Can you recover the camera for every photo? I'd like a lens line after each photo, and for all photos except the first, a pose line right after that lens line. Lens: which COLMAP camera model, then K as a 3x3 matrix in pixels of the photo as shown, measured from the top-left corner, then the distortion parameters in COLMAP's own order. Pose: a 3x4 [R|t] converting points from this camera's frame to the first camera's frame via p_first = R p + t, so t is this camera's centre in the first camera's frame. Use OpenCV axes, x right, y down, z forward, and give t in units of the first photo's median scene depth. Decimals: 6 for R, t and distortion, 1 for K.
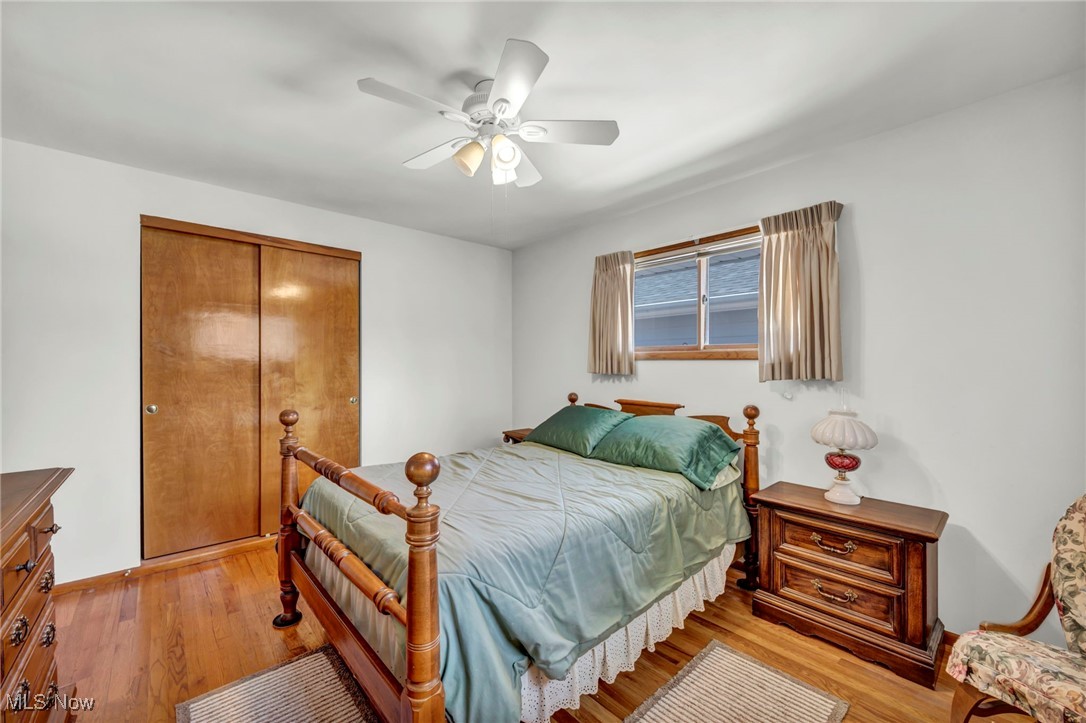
lens RADIAL K [[436.4, 0, 549.3], [0, 436.4, 363.3], [0, 0, 1]] dist [0.000189, 0.000049]
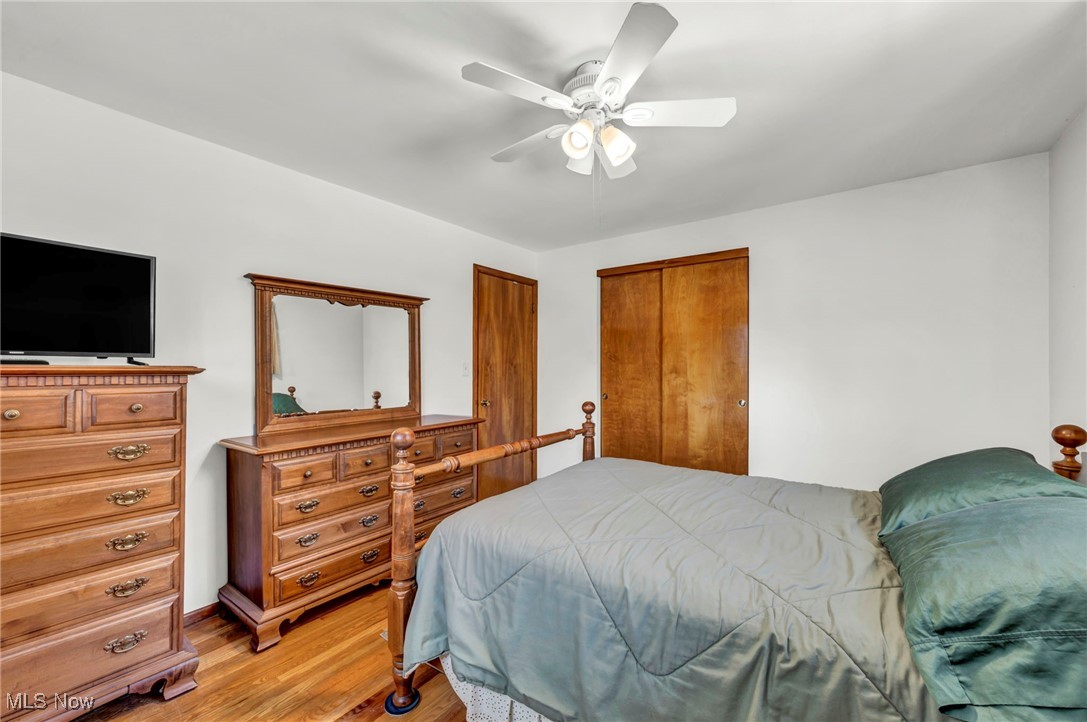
lens RADIAL K [[436.9, 0, 548.0], [0, 436.9, 364.8], [0, 0, 1]] dist [0.000189, 0.000049]
pose [[0.199467, -0.006374, -0.979884, 0.463623], [0.006600, 0.999965, -0.005161, 0.002062], [0.979882, -0.005438, 0.199502, 0.437328]]
